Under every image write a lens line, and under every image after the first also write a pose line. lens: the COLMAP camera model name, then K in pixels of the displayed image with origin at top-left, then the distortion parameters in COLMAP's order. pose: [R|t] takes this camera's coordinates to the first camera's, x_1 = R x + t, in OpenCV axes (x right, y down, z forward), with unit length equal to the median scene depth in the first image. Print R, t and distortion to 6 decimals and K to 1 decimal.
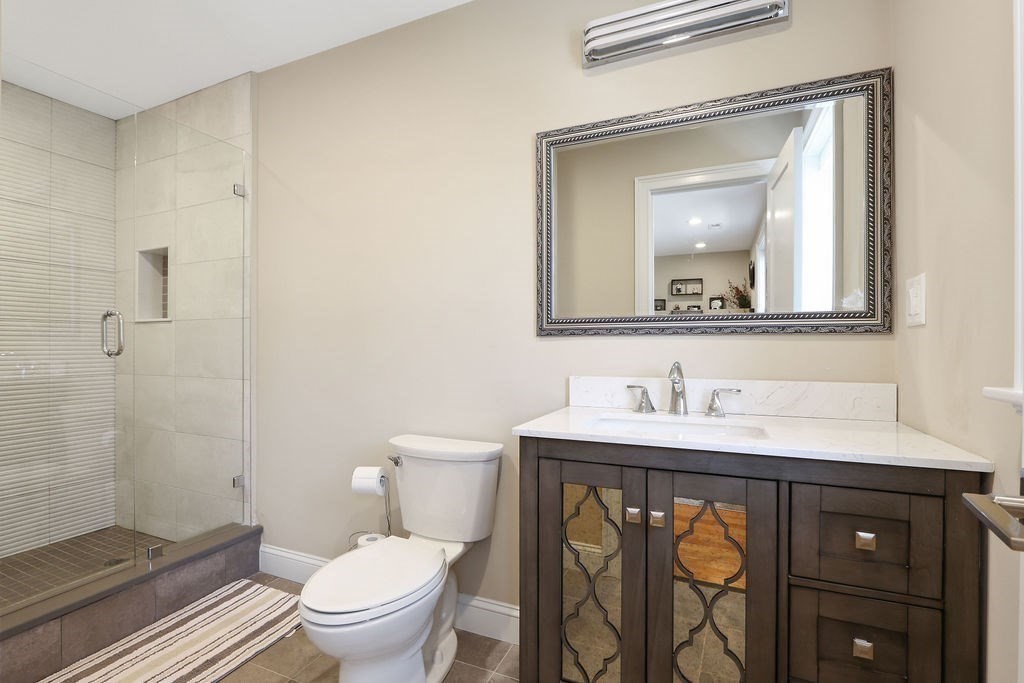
lens RADIAL K [[472.9, 0, 509.7], [0, 472.9, 345.1], [0, 0, 1]] dist [-0.023527, 0.000038]
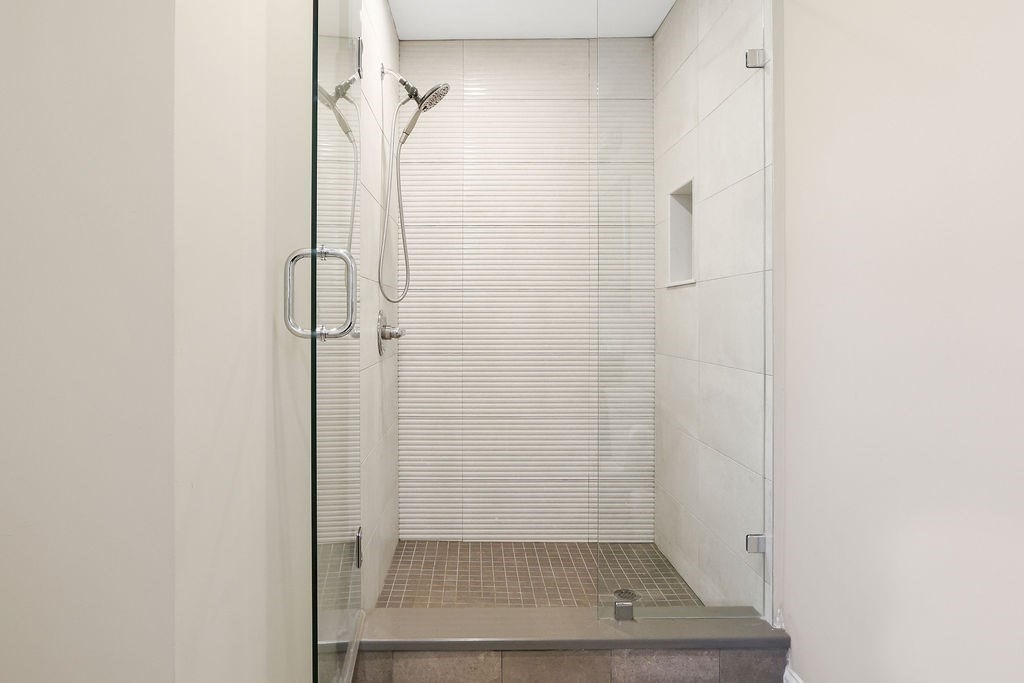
lens RADIAL K [[606.2, 0, 510.7], [0, 606.2, 316.0], [0, 0, 1]] dist [-0.002970, 0.000901]
pose [[0.401223, -0.002908, -0.915976, 0.008979], [0.001655, 0.999996, -0.002450, 0.000464], [0.915979, -0.000533, 0.401226, 0.396542]]
